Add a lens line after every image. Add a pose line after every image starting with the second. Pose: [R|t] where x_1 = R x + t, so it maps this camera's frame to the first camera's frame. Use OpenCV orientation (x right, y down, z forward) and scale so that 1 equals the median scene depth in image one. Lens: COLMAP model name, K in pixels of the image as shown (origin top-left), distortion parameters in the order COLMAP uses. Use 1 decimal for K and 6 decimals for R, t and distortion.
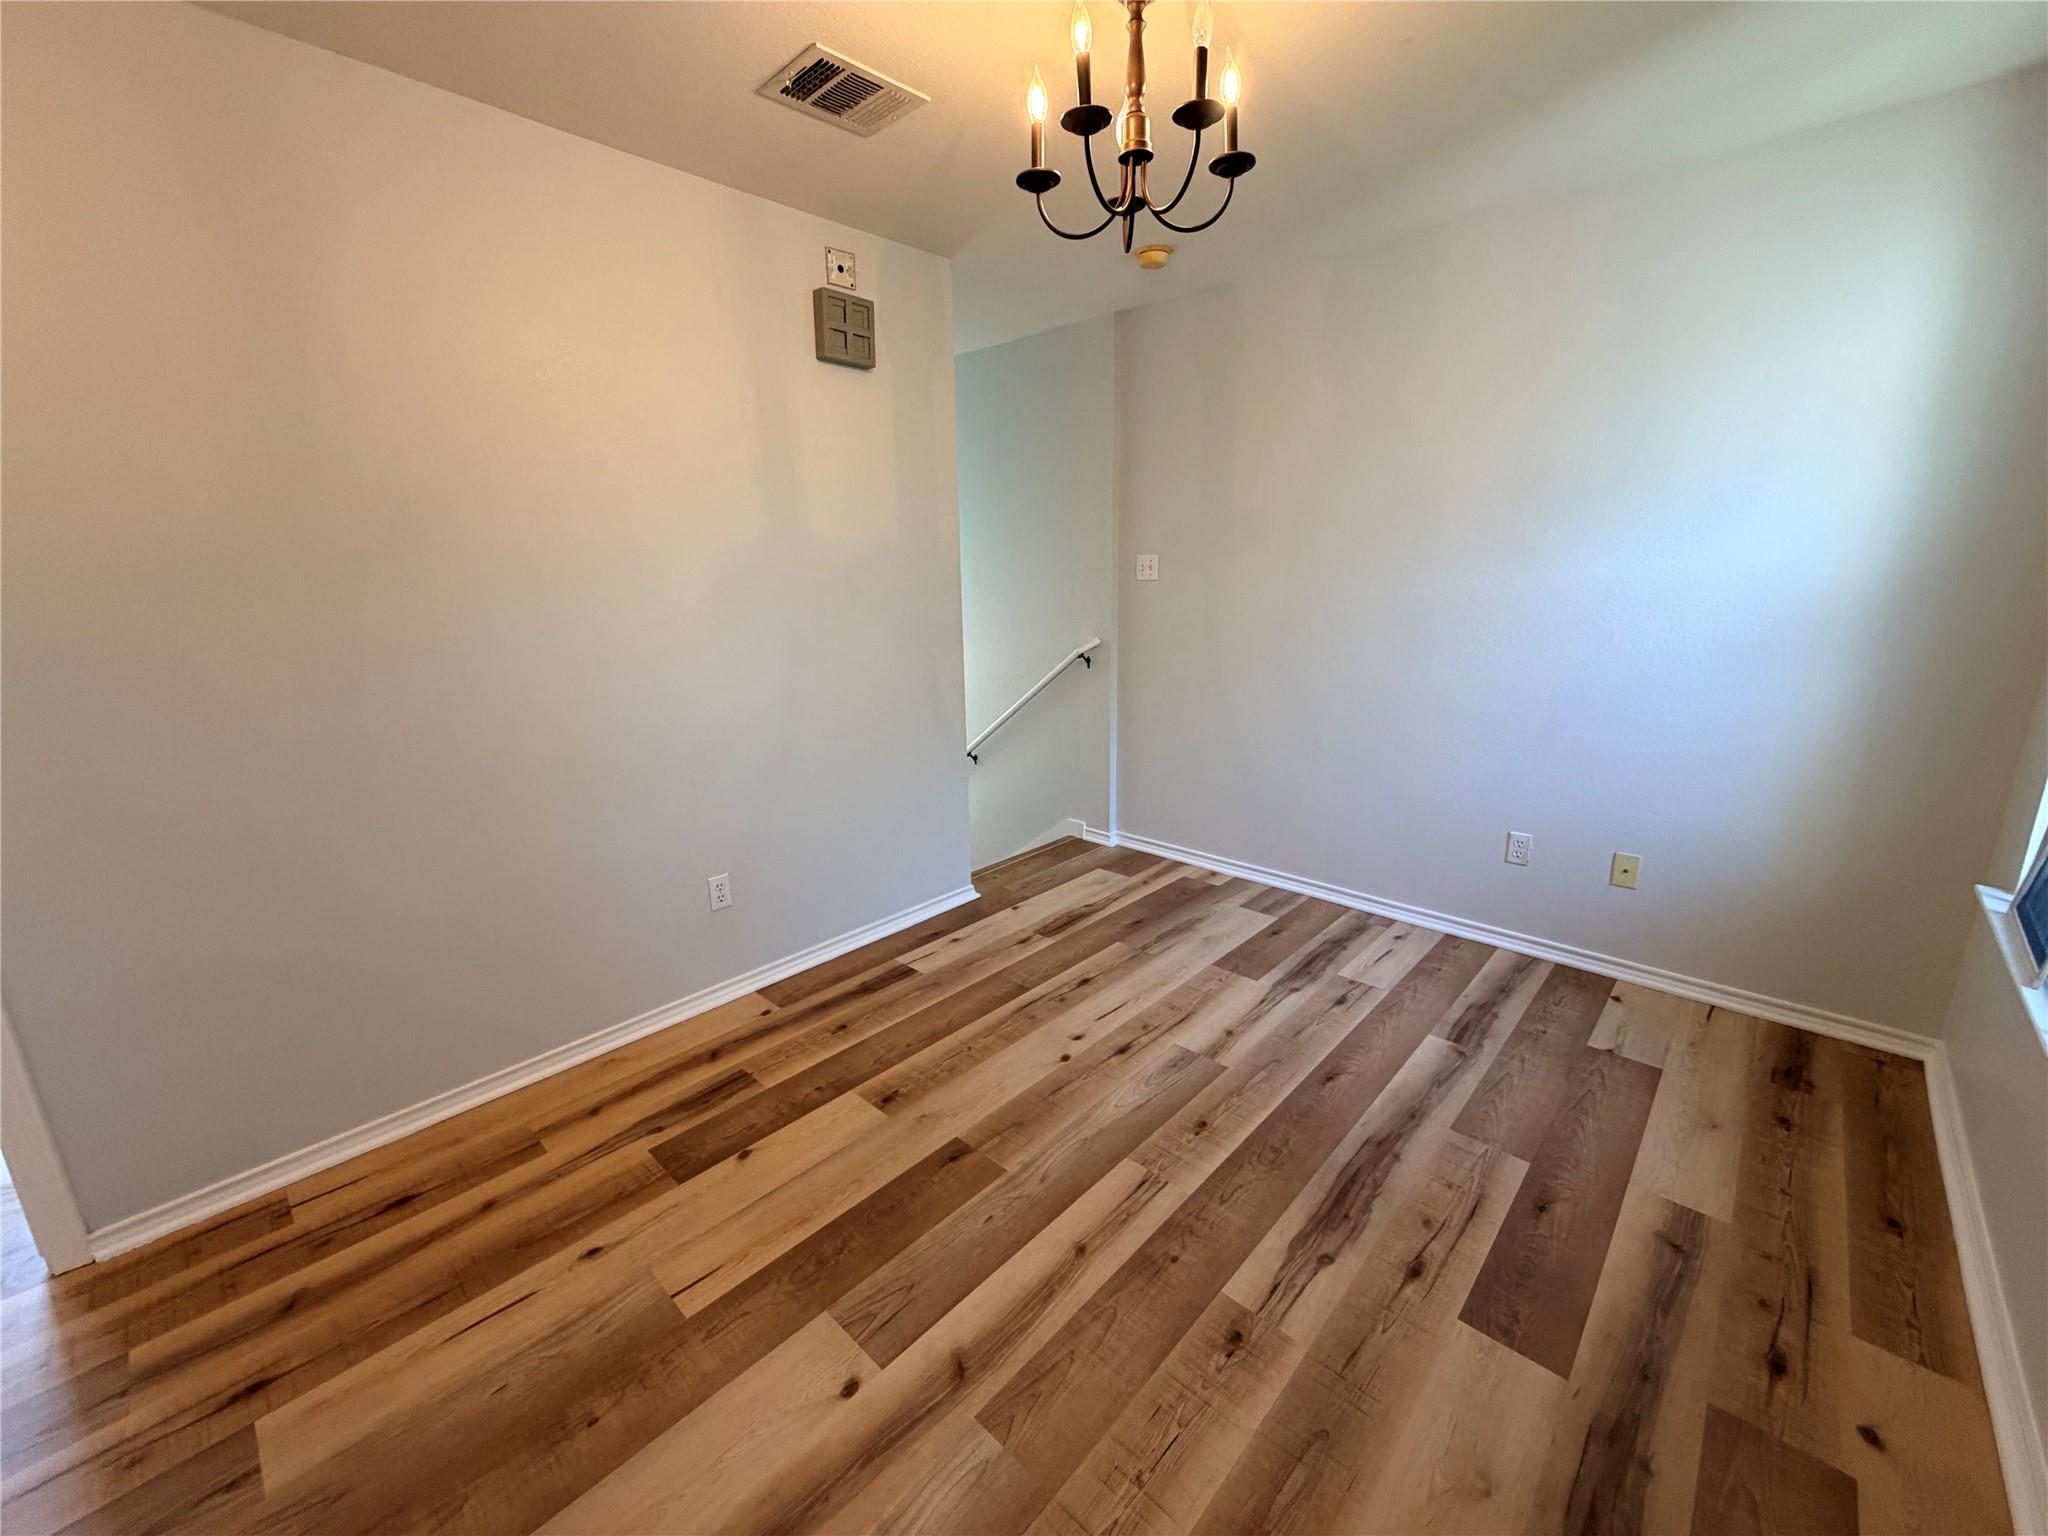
lens RADIAL K [[818.3, 0, 1018.2], [0, 818.3, 768.5], [0, 0, 1]] dist [0.000385, 0.000157]
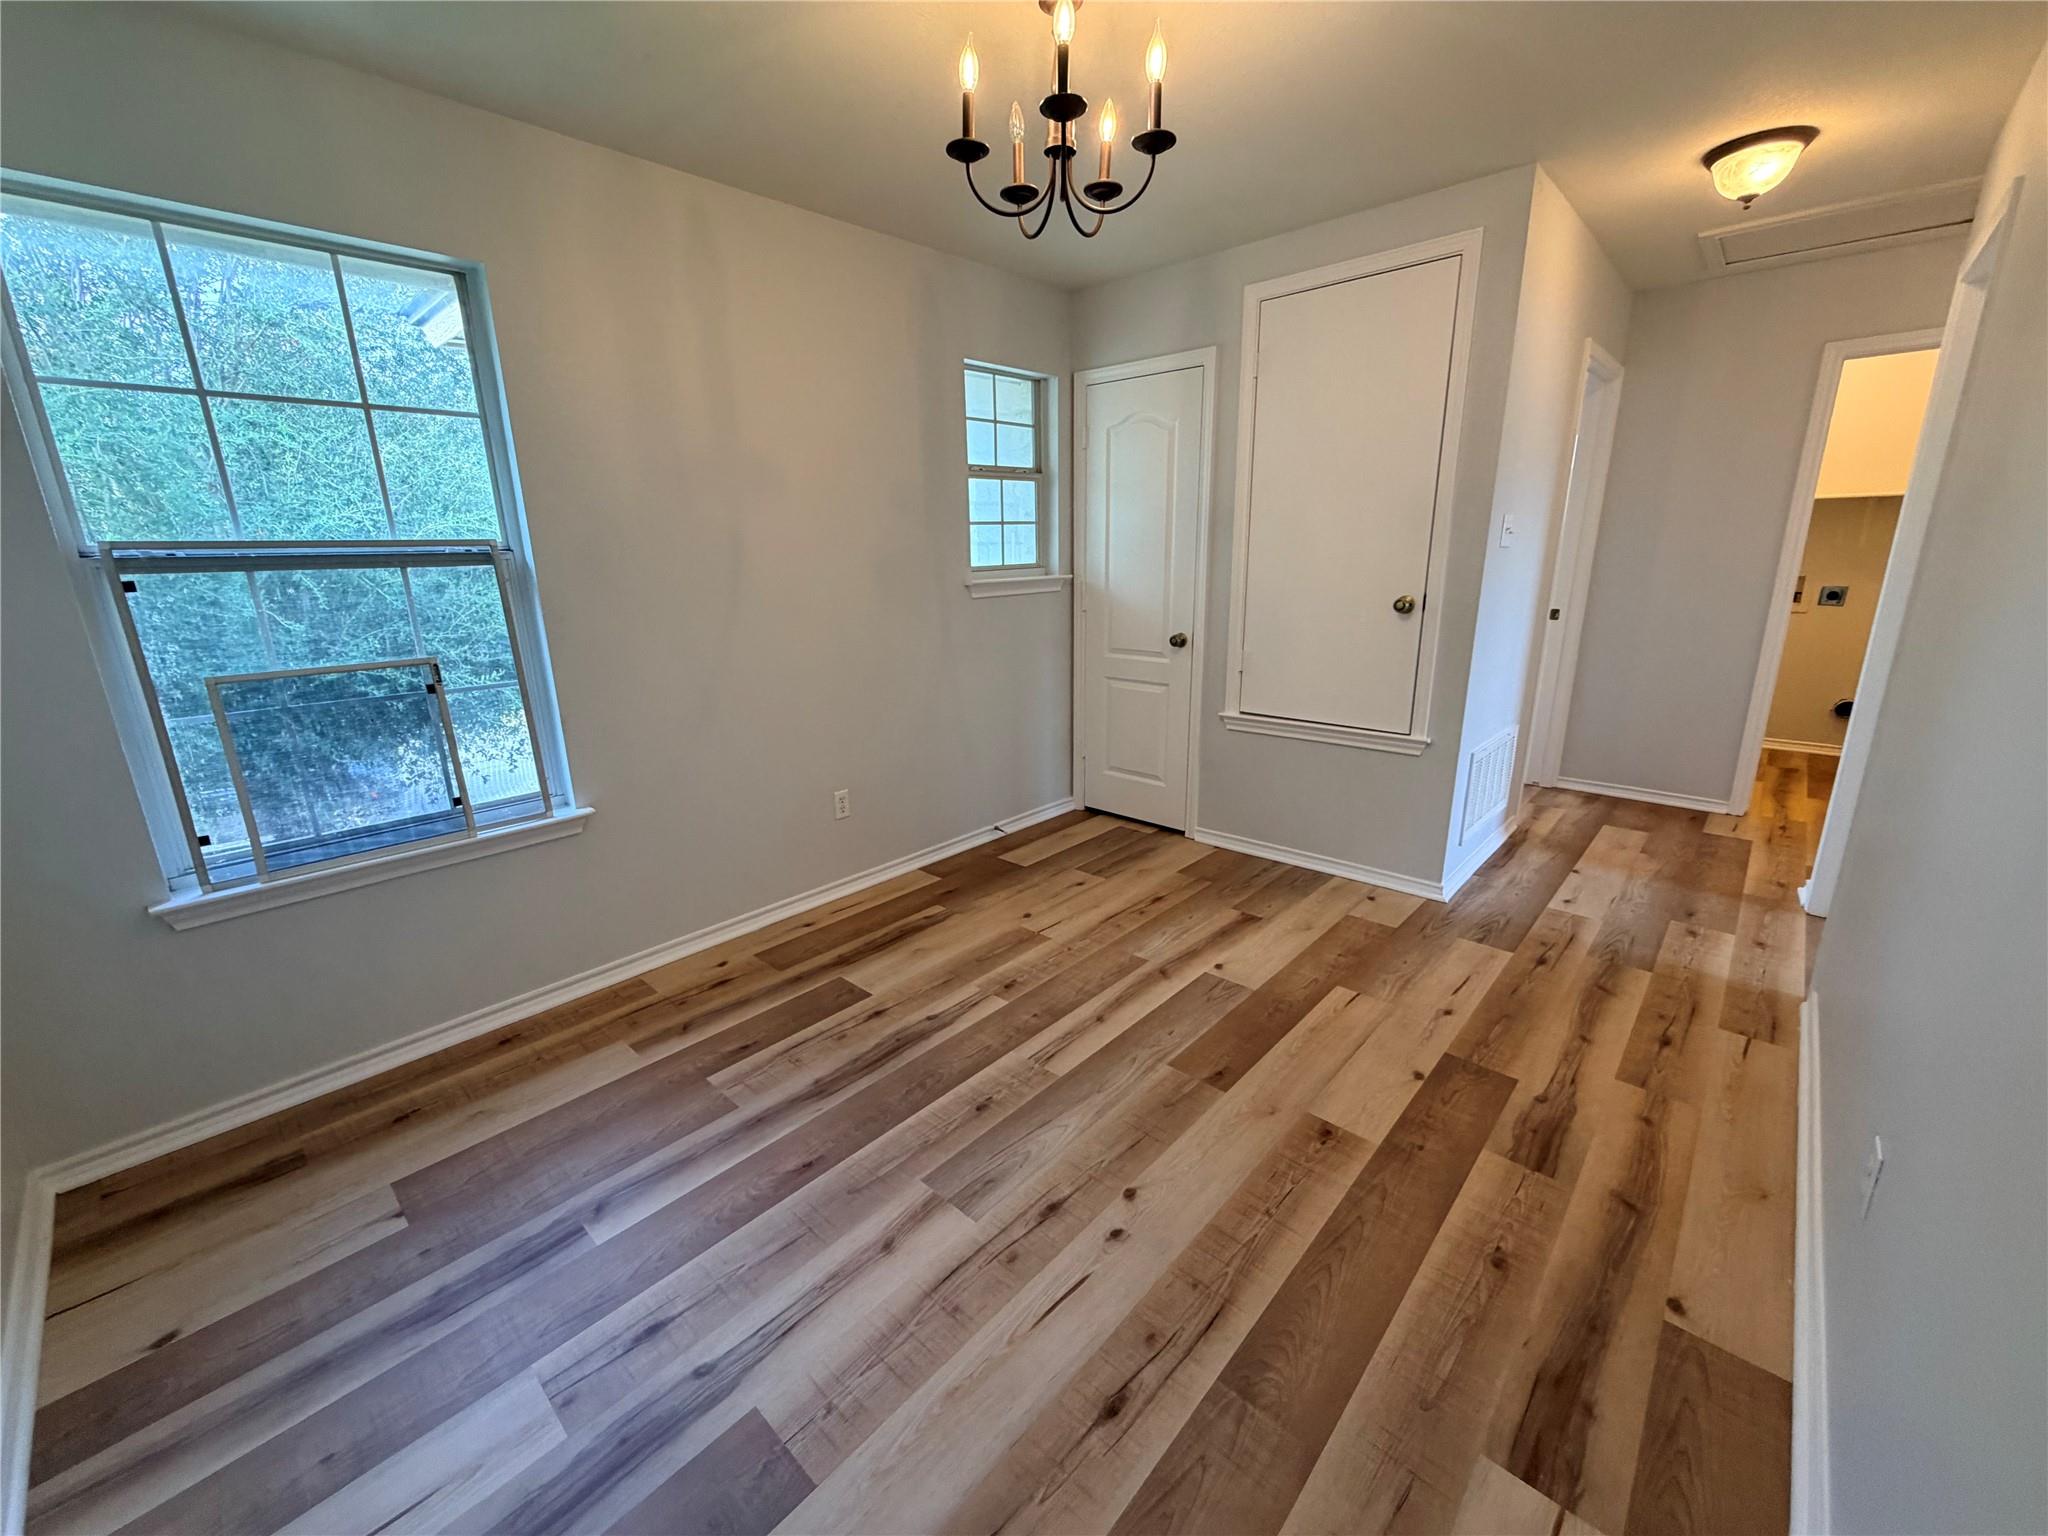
lens RADIAL K [[818.3, 0, 1018.2], [0, 818.3, 768.5], [0, 0, 1]] dist [0.000385, 0.000157]
pose [[-0.999225, 0.039325, 0.001743, 0.165202], [0.035187, 0.872473, 0.487393, -0.404769], [0.017646, 0.487077, -0.873181, 1.686139]]
